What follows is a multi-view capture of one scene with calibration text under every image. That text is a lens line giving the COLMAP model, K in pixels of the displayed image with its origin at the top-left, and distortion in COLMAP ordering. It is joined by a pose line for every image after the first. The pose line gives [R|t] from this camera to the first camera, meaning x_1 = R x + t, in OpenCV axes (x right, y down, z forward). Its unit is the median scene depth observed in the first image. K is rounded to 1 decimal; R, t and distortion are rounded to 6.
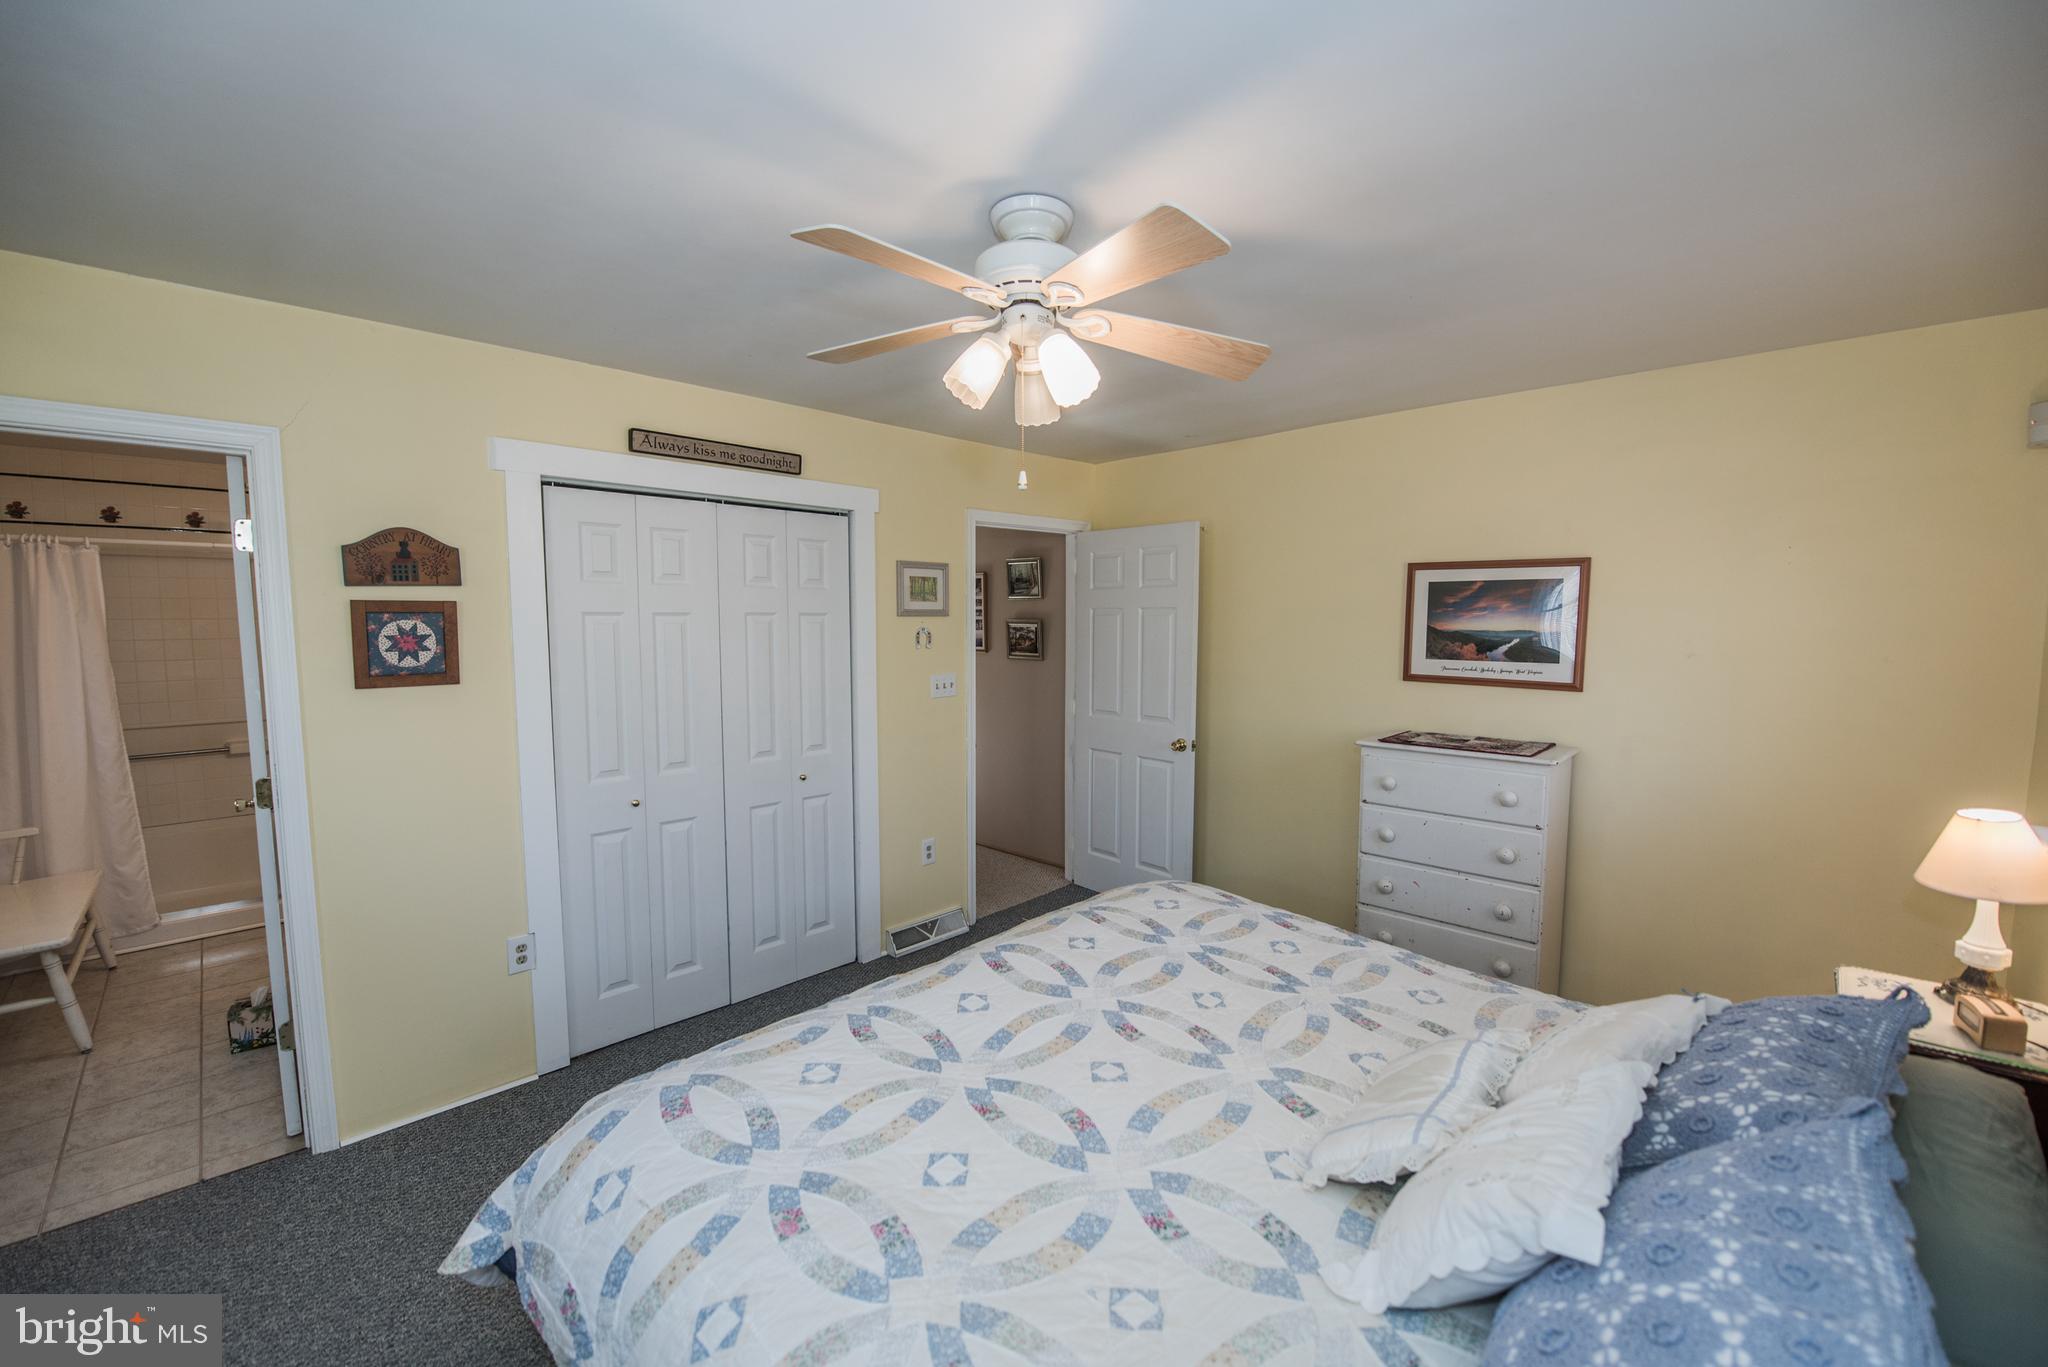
lens RADIAL K [[828.5, 0, 1020.3], [0, 828.5, 685.5], [0, 0, 1]] dist [-0.011620, -0.003748]
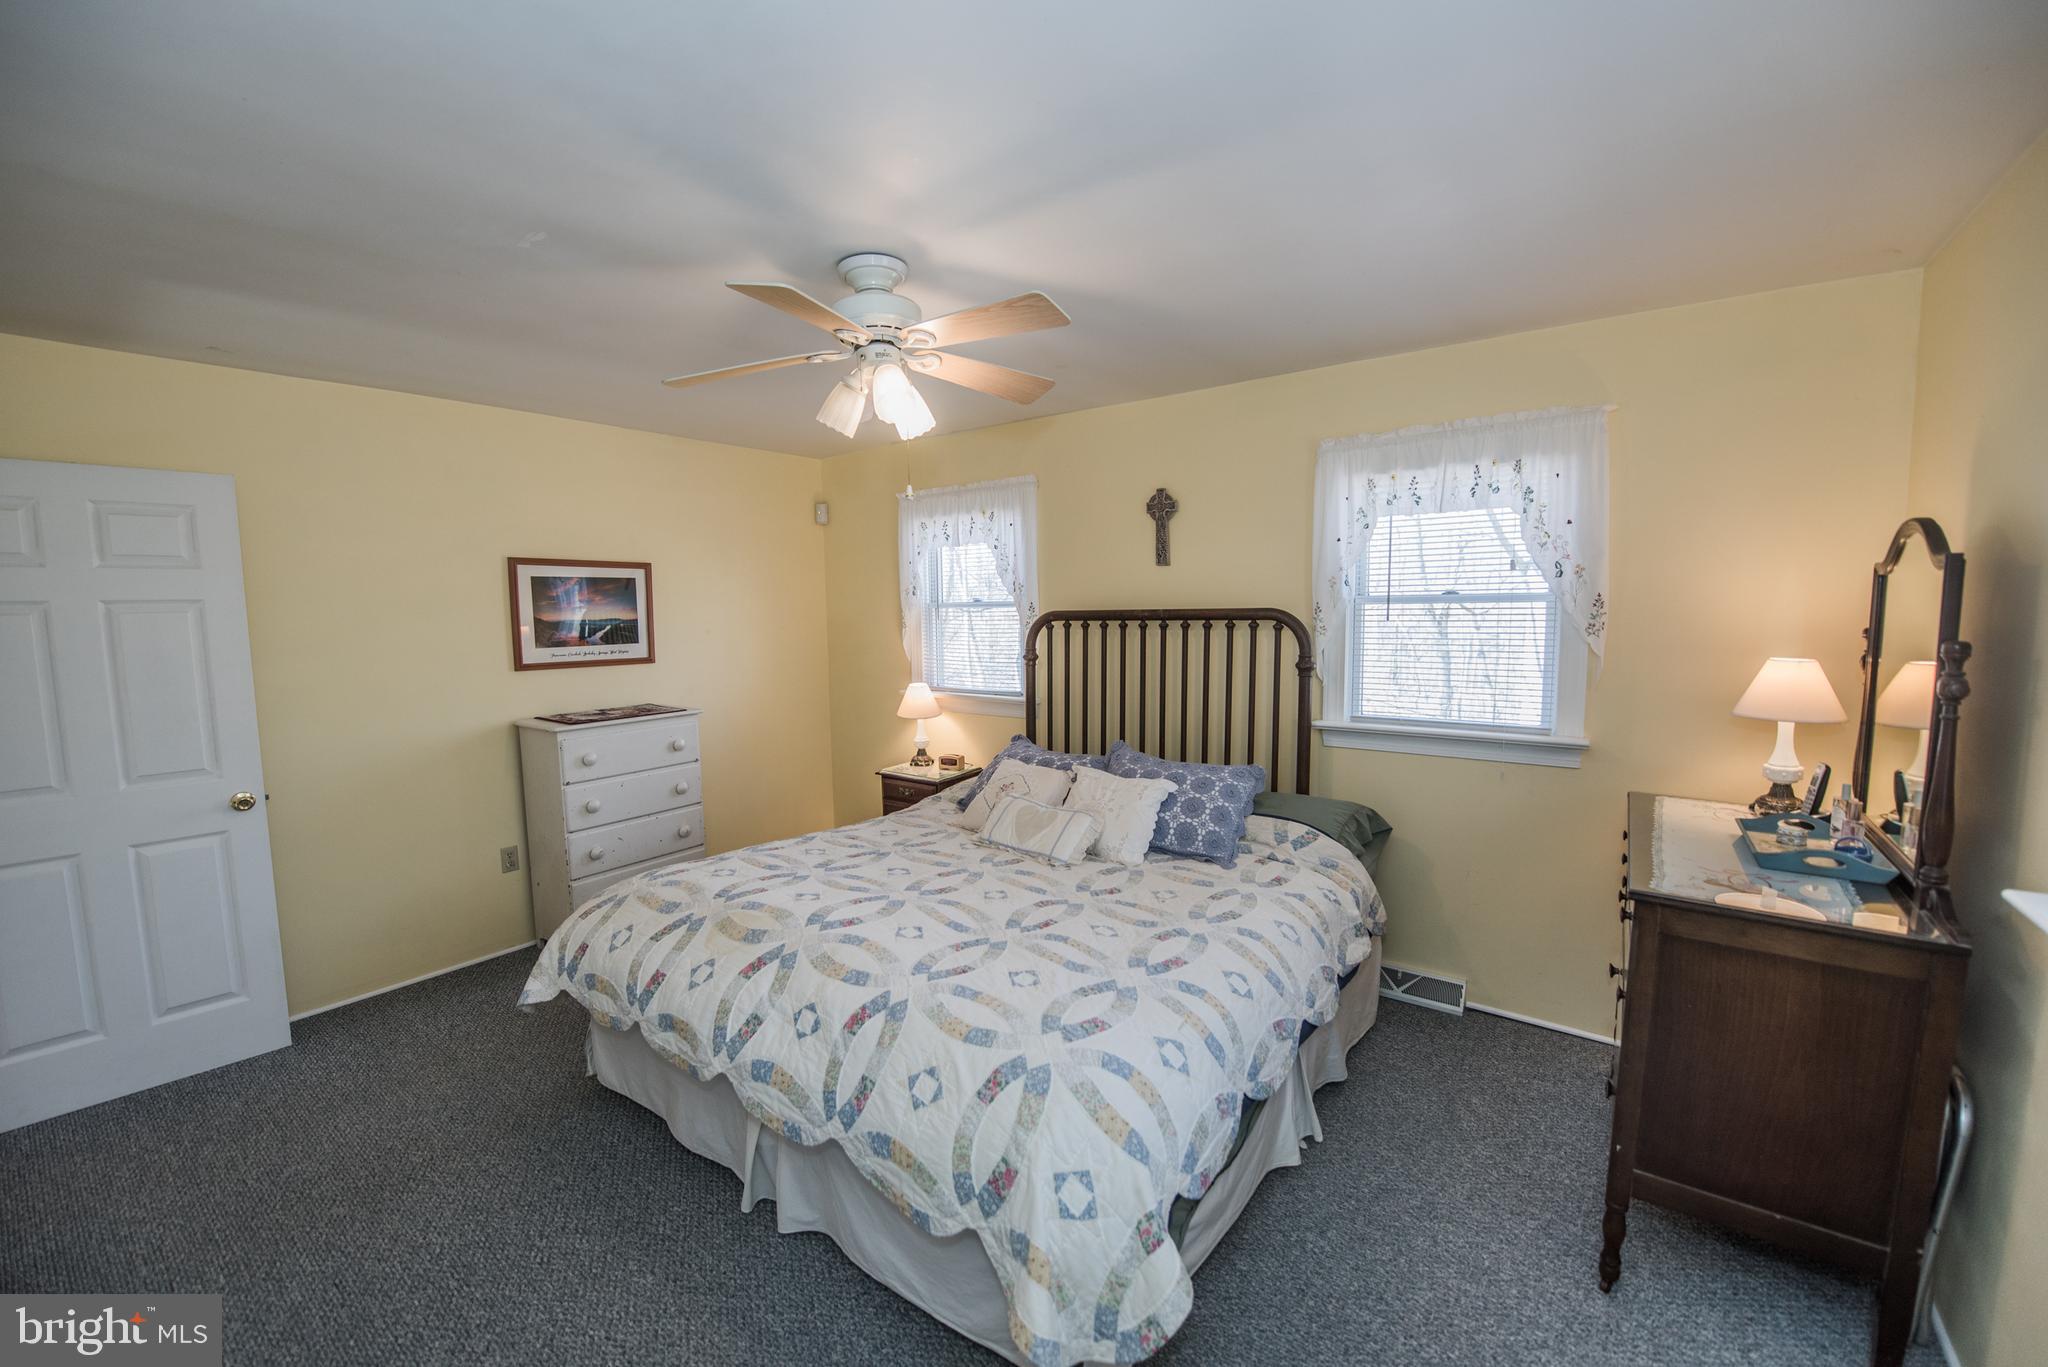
lens RADIAL K [[828.5, 0, 1020.3], [0, 828.5, 685.5], [0, 0, 1]] dist [-0.011620, -0.003748]
pose [[-0.143413, -0.096432, 0.984954, -0.705871], [0.096857, 0.989096, 0.110941, -0.045400], [-0.984912, 0.111310, -0.132509, 0.566172]]
